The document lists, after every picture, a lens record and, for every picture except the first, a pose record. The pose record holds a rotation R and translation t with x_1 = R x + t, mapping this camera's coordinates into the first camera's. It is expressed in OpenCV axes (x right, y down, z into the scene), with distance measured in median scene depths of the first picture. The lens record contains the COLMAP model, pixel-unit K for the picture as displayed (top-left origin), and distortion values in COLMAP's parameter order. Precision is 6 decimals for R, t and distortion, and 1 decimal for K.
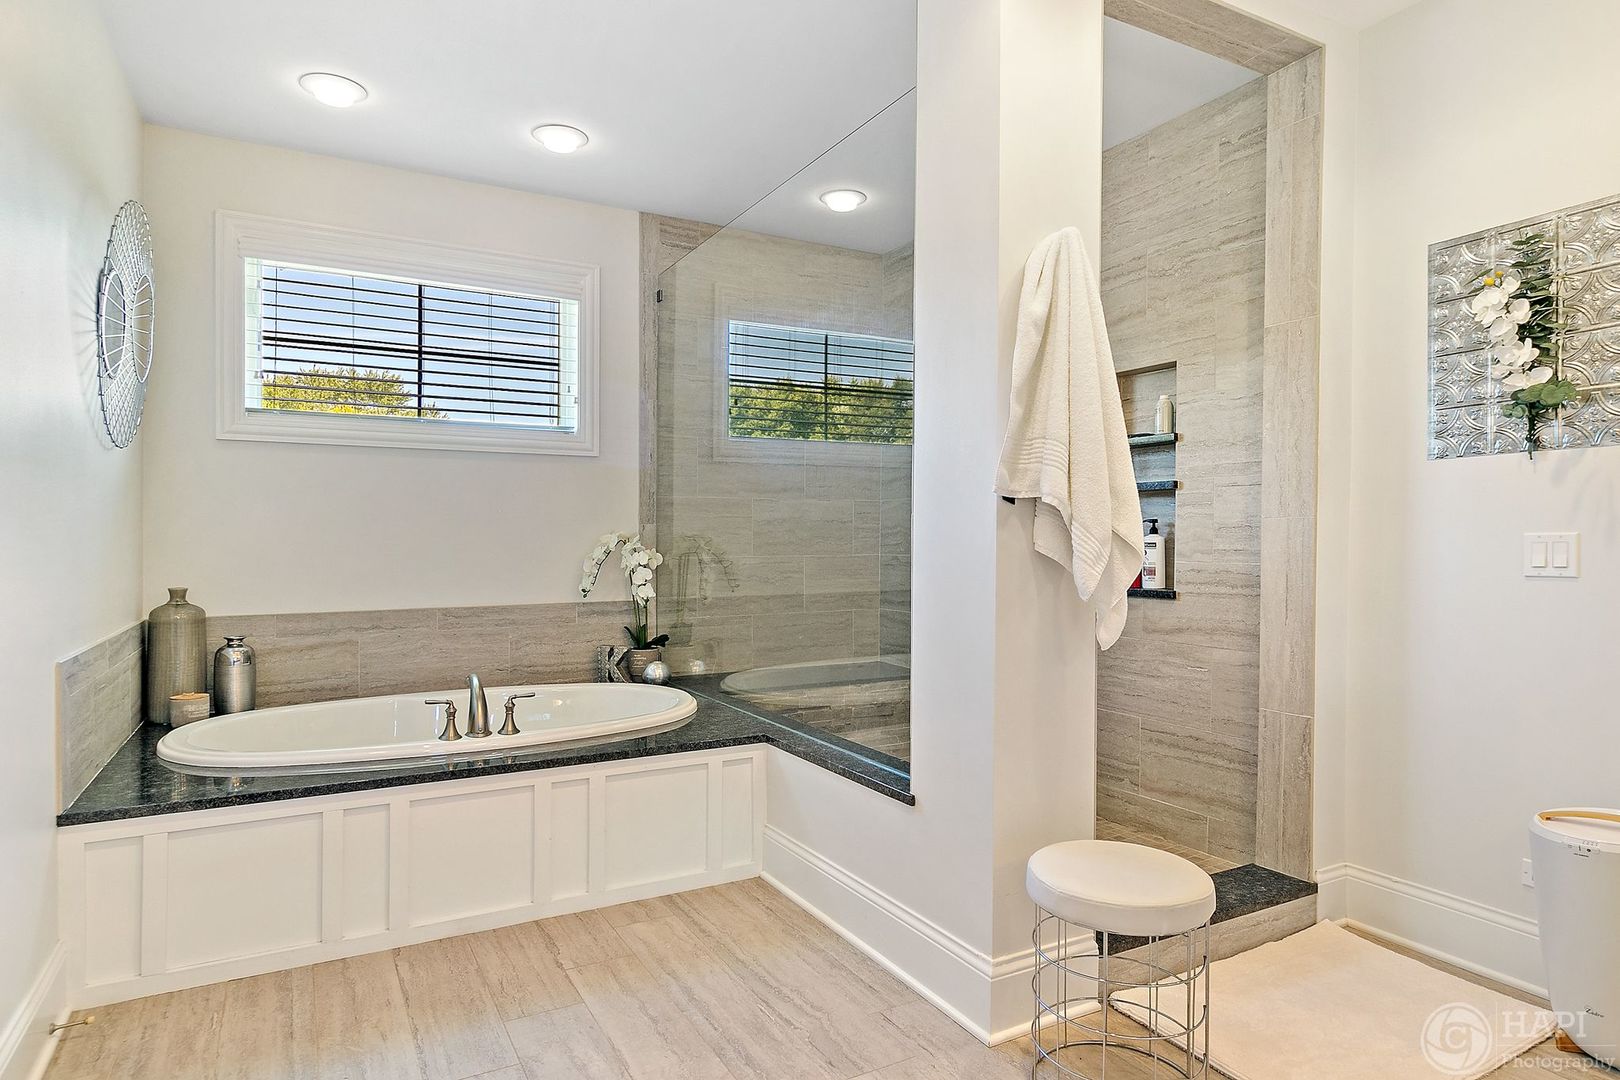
lens RADIAL K [[903.1, 0, 809.3], [0, 903.1, 543.4], [0, 0, 1]] dist [0.002047, -0.000191]
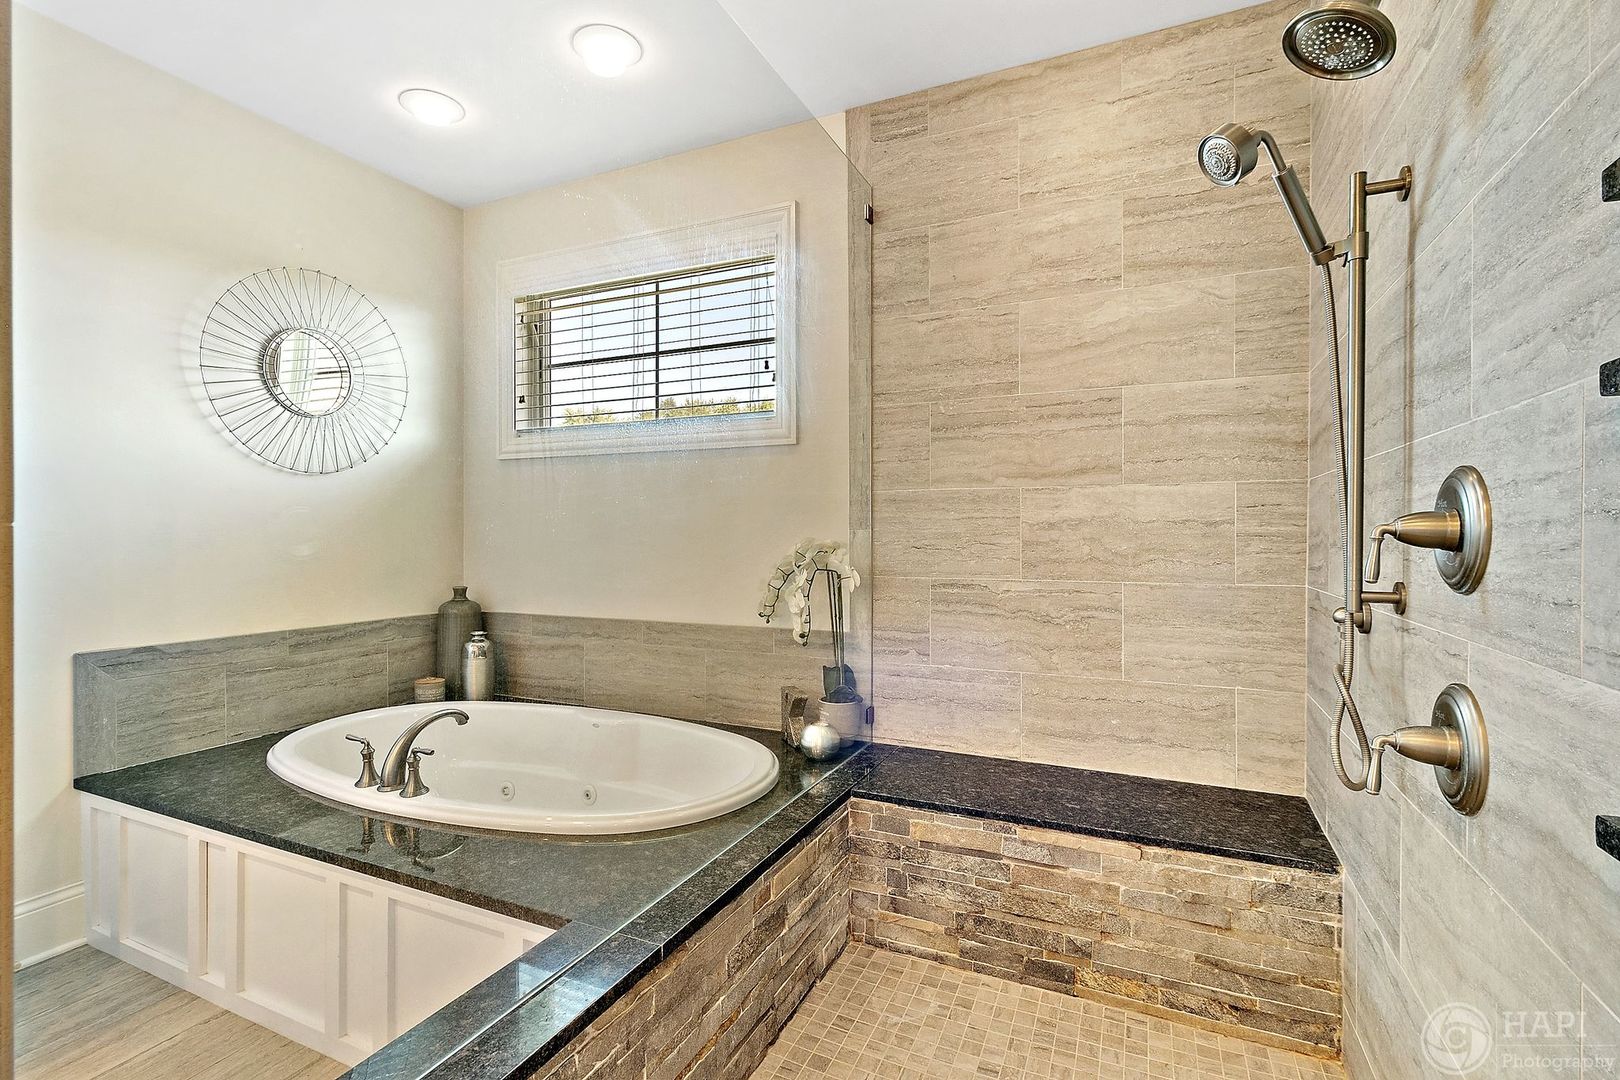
lens RADIAL K [[758.4, 0, 806.8], [0, 758.4, 525.8], [0, 0, 1]] dist [0.000133, 0.000476]
pose [[0.590831, -0.003923, -0.806786, 0.296295], [-0.005414, 0.999946, -0.008827, -0.019112], [0.806777, 0.009583, 0.590778, 0.606671]]
